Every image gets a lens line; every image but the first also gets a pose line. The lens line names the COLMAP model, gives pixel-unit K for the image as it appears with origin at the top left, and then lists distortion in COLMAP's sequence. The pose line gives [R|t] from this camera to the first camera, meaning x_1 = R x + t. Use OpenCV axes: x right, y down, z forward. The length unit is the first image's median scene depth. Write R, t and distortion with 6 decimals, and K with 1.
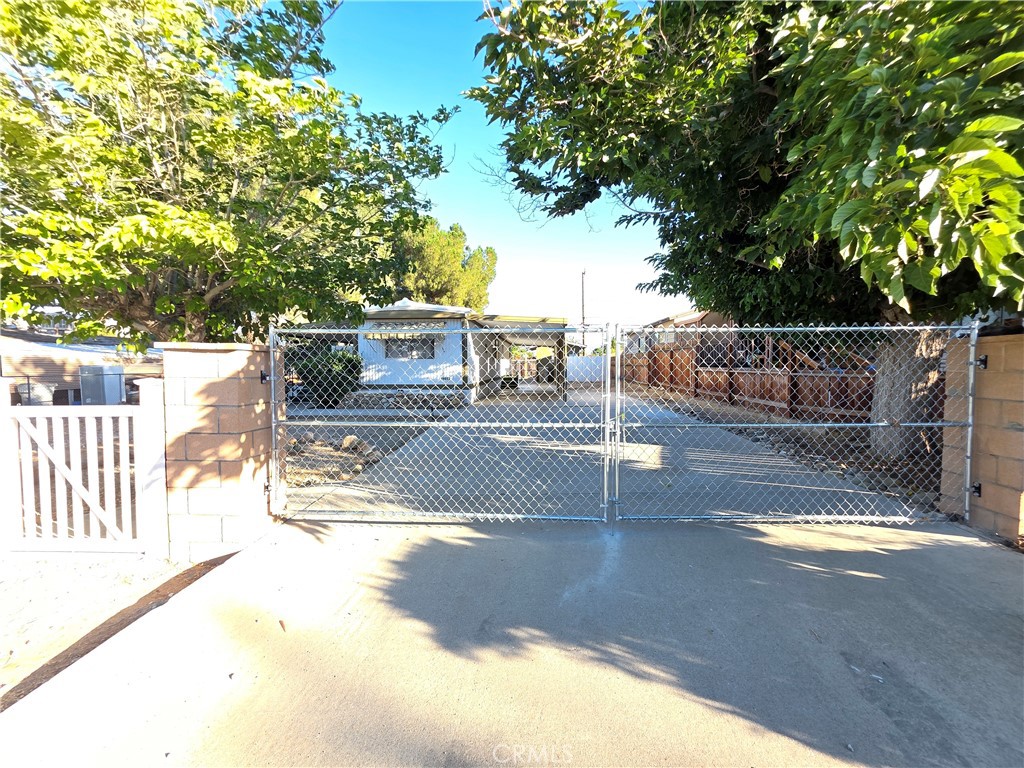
lens RADIAL K [[407.2, 0, 513.9], [0, 407.2, 380.7], [0, 0, 1]] dist [0.008868, -0.000120]
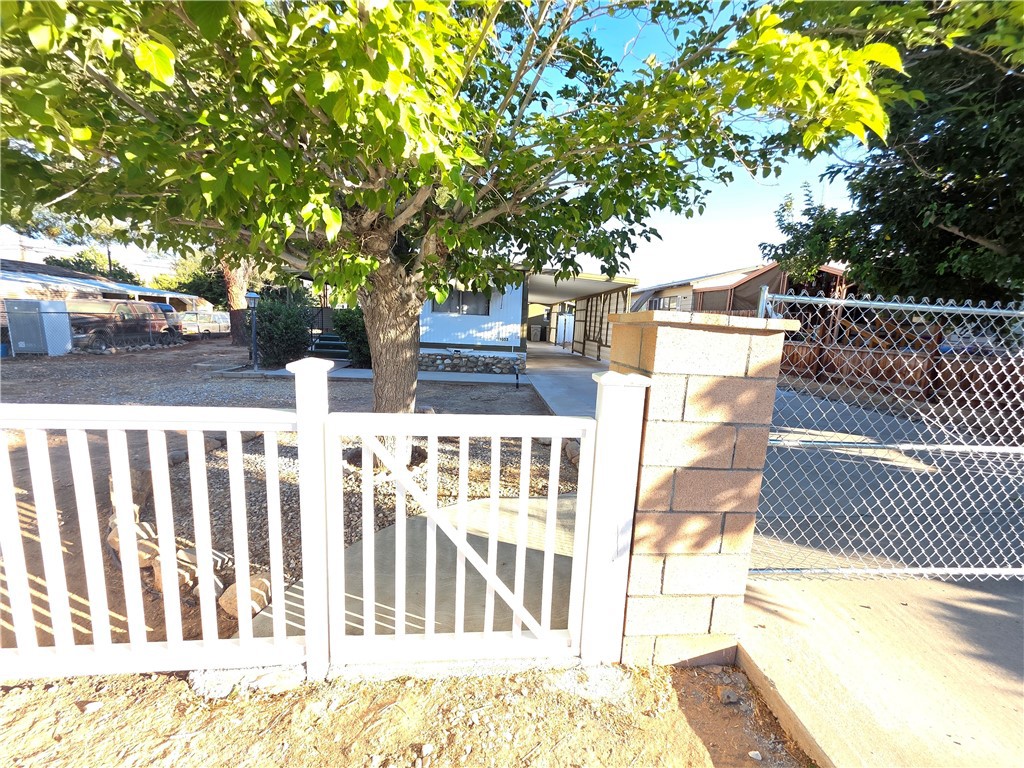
lens RADIAL K [[407.2, 0, 513.9], [0, 407.2, 380.7], [0, 0, 1]] dist [0.008868, -0.000120]
pose [[0.989199, 0.029656, 0.143548, -0.266496], [-0.045342, 0.993196, 0.107267, -0.011451], [-0.139390, -0.112617, 0.983813, 0.110379]]
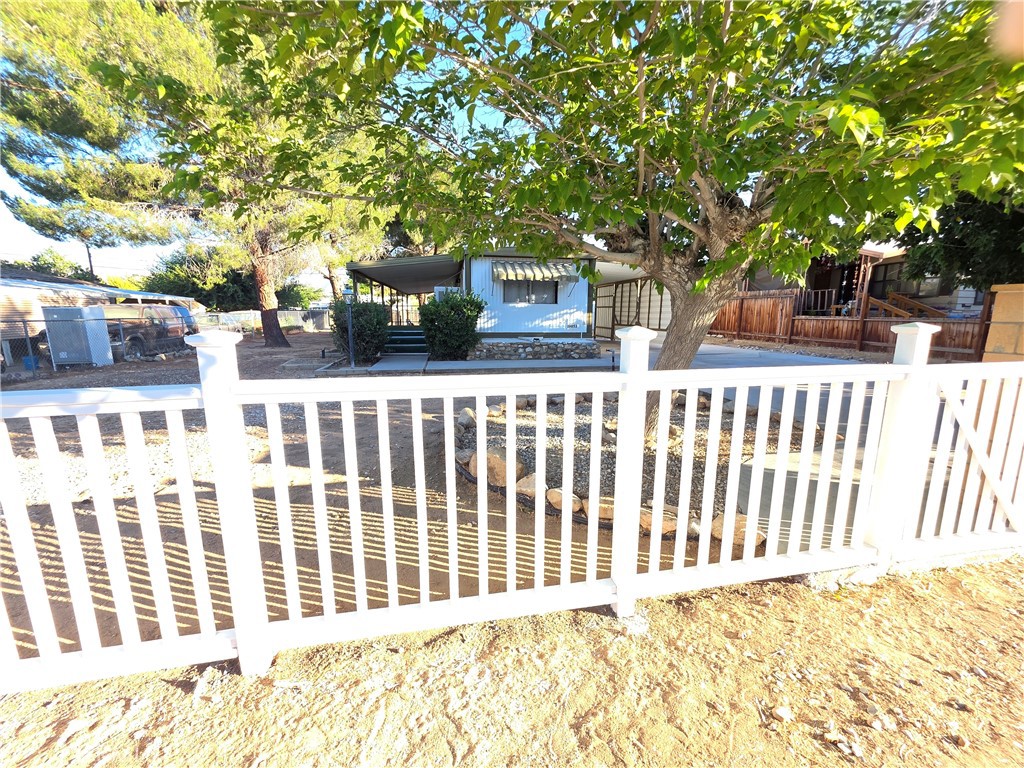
lens RADIAL K [[407.2, 0, 513.9], [0, 407.2, 380.7], [0, 0, 1]] dist [0.008868, -0.000120]
pose [[0.972626, -0.029848, 0.230450, -0.510056], [0.000075, 0.991757, 0.128136, -0.000628], [-0.232375, -0.124611, 0.964611, 0.118302]]
